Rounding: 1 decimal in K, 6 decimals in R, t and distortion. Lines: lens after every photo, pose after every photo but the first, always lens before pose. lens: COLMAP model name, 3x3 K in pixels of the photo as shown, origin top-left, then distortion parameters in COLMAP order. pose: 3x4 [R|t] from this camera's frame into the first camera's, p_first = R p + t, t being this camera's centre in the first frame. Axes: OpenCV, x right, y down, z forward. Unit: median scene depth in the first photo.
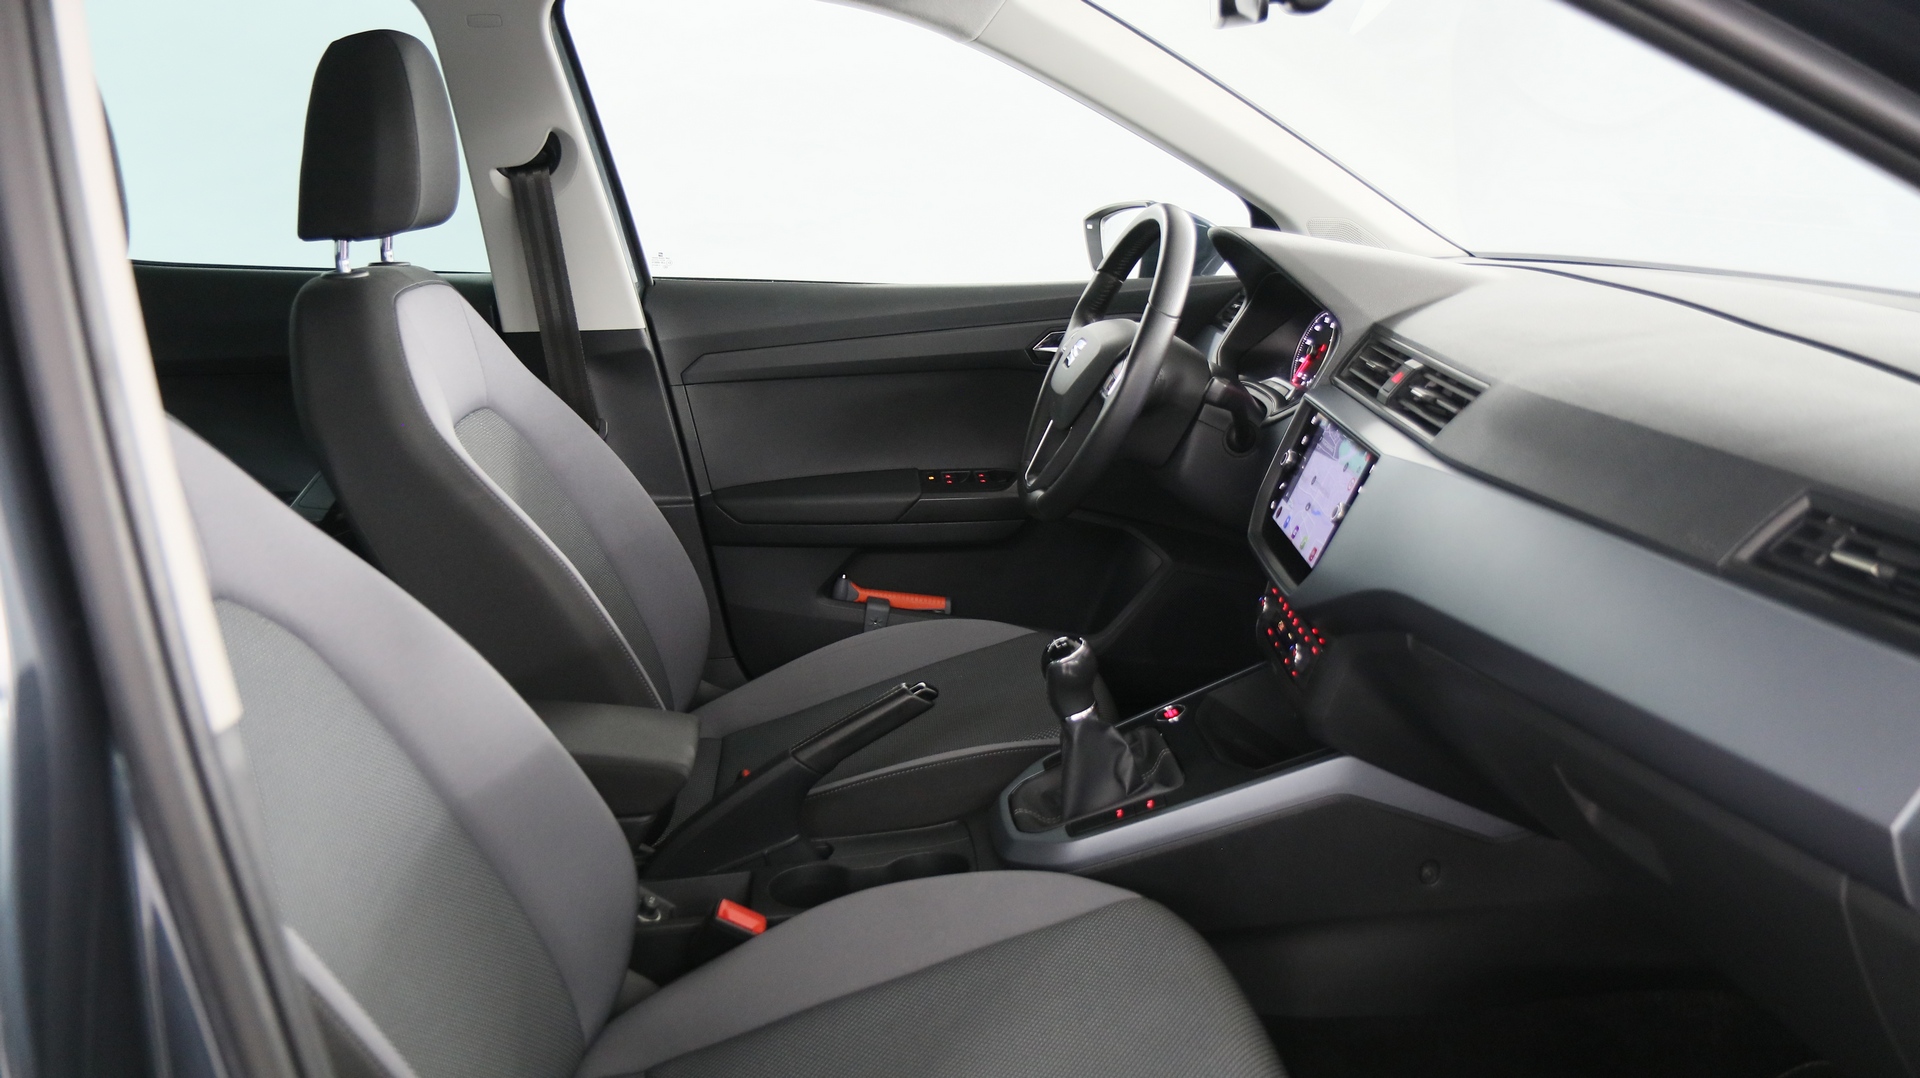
lens RADIAL K [[1455.4, 0, 963.9], [0, 1455.4, 539.9], [0, 0, 1]] dist [-0.022551, 0.018091]
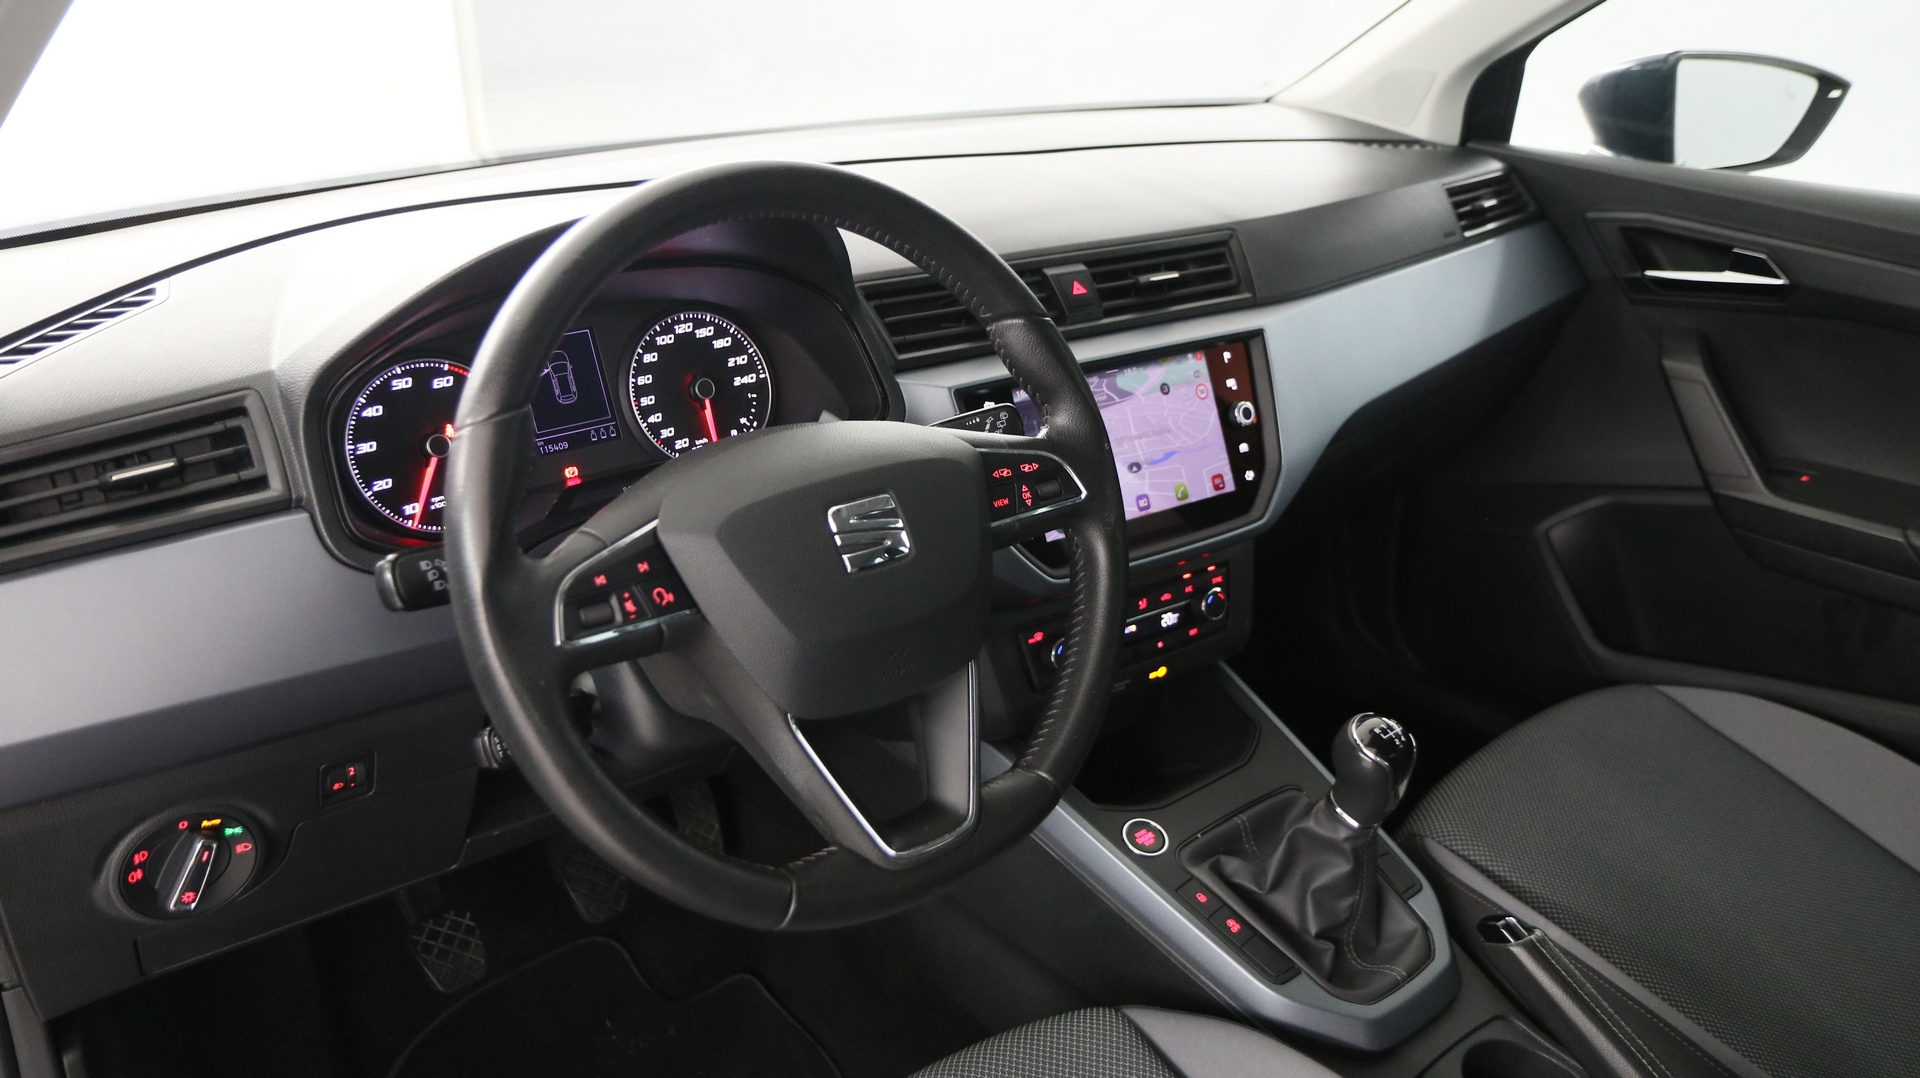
lens RADIAL K [[1455.4, 0, 975.6], [0, 1455.4, 528.0], [0, 0, 1]] dist [-0.022551, 0.018091]
pose [[-0.591409, -0.296717, 0.749796, -0.239574], [0.212434, 0.839662, 0.499840, -0.307471], [-0.777886, 0.454892, -0.433551, 1.062320]]
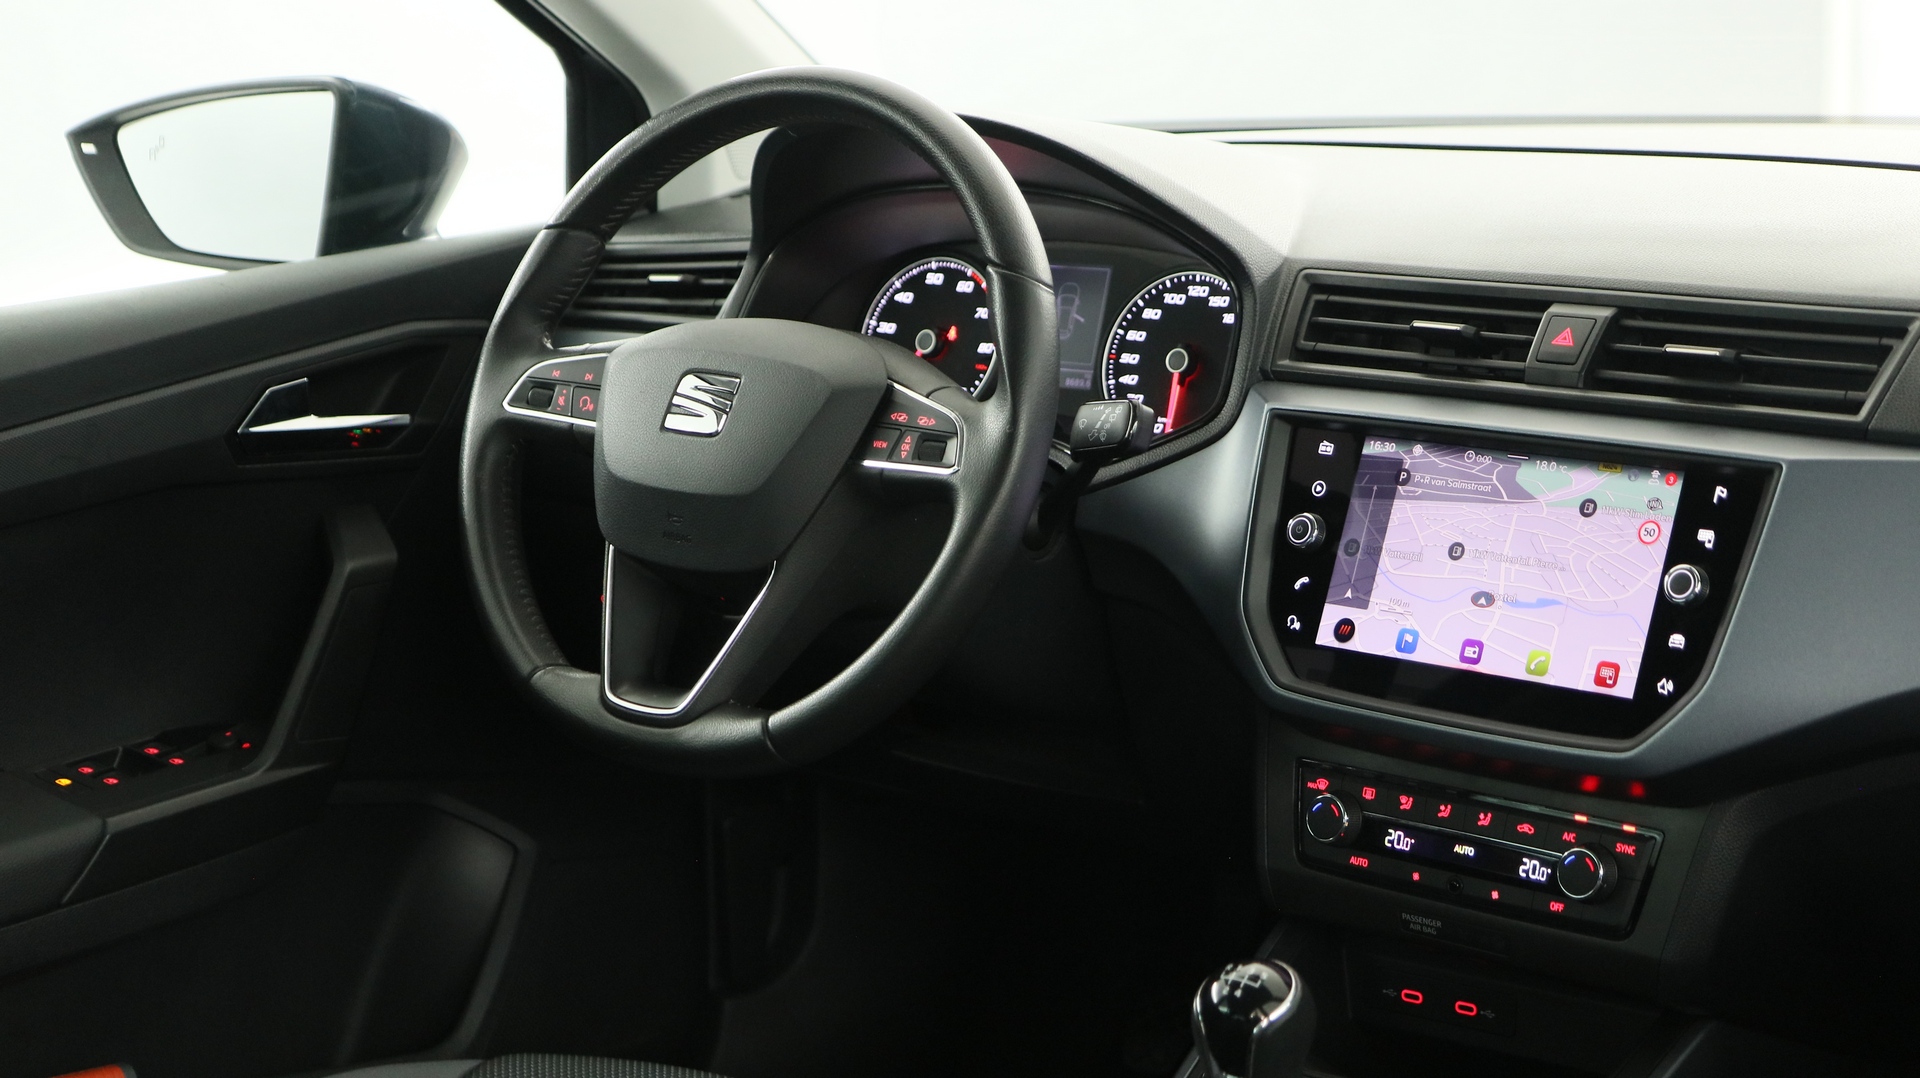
lens RADIAL K [[3031.1, 0, 965.4], [0, 3031.1, 558.6], [0, 0, 1]] dist [0.004366, 0.000000]
pose [[0.669564, -0.174369, 0.721997, -0.514131], [0.222419, 0.974517, 0.029088, -0.082901], [-0.708670, 0.141110, 0.691285, 0.268750]]
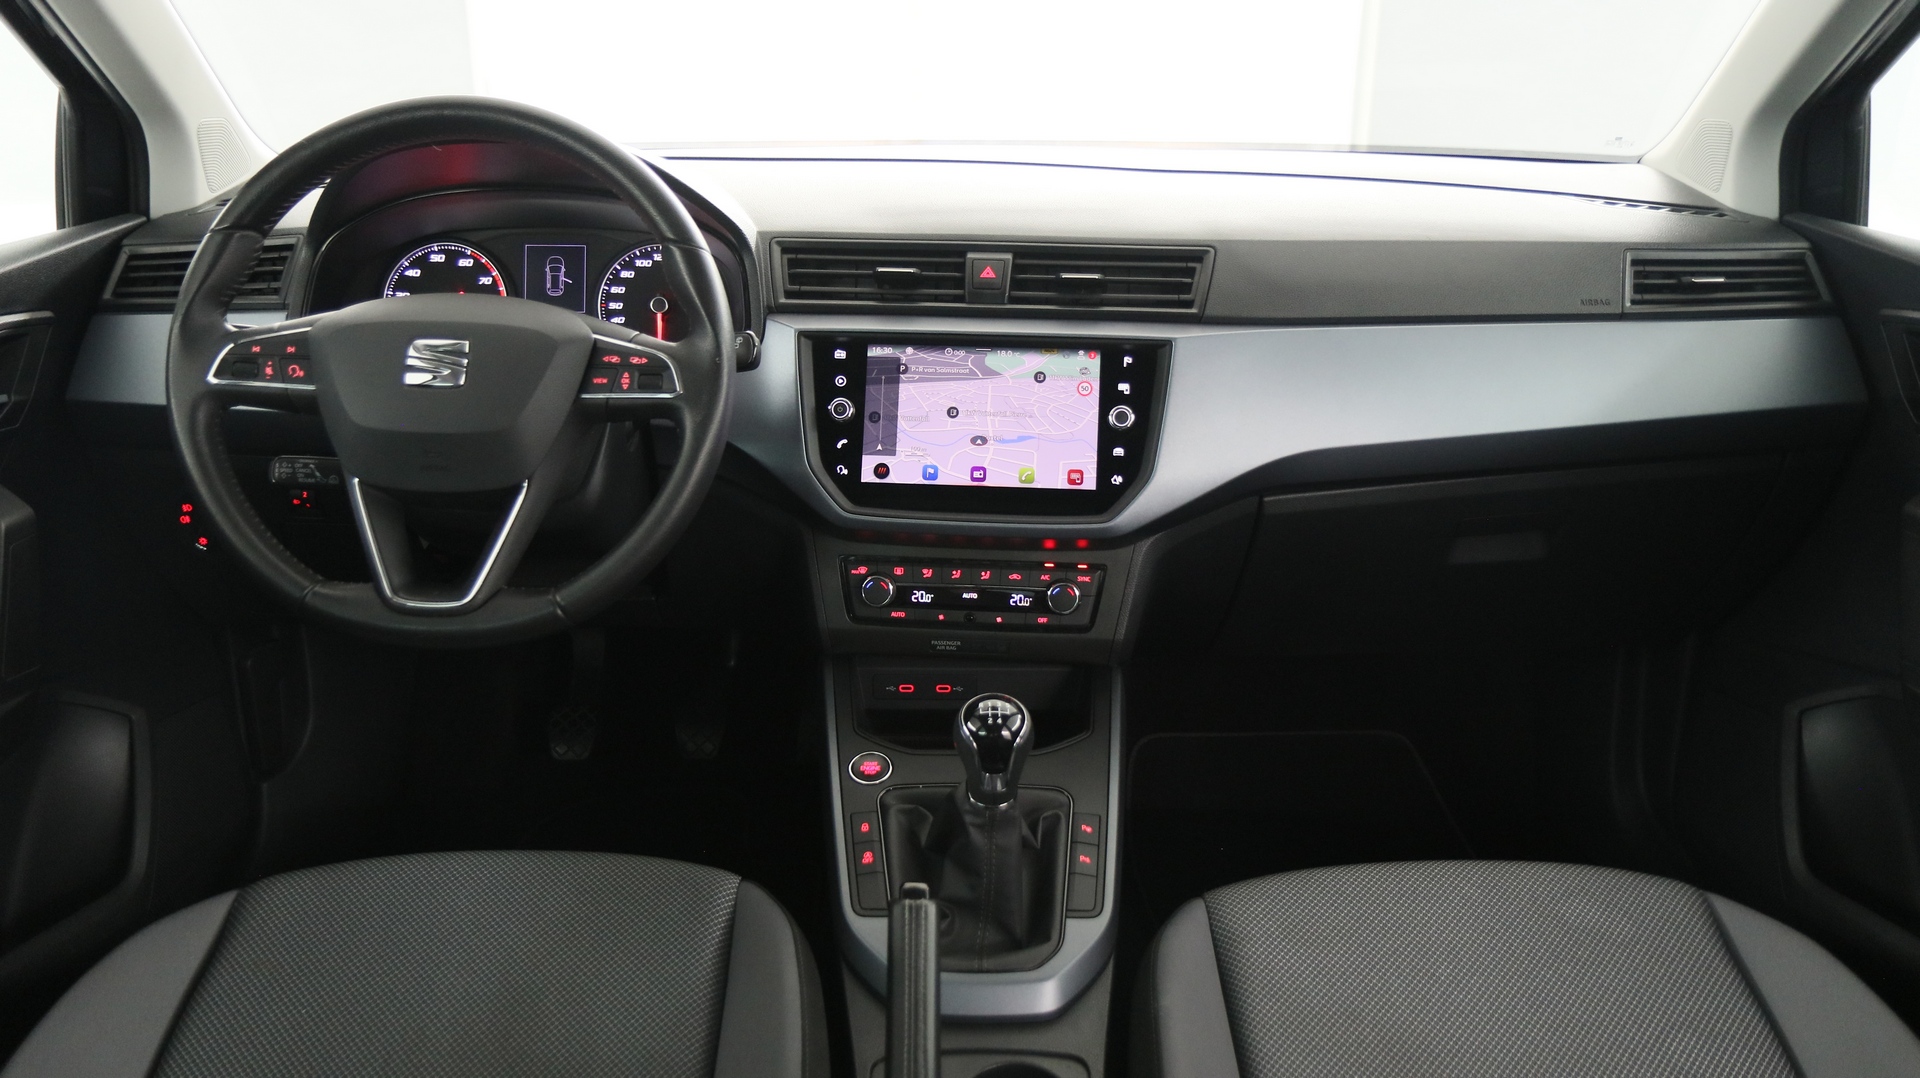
lens RADIAL K [[1455.4, 0, 959.3], [0, 1455.4, 554.3], [0, 0, 1]] dist [-0.022551, 0.018091]
pose [[0.064285, -0.327644, 0.942612, -0.440468], [0.251044, 0.919498, 0.302489, -0.165442], [-0.965839, 0.217192, 0.141363, 0.671498]]
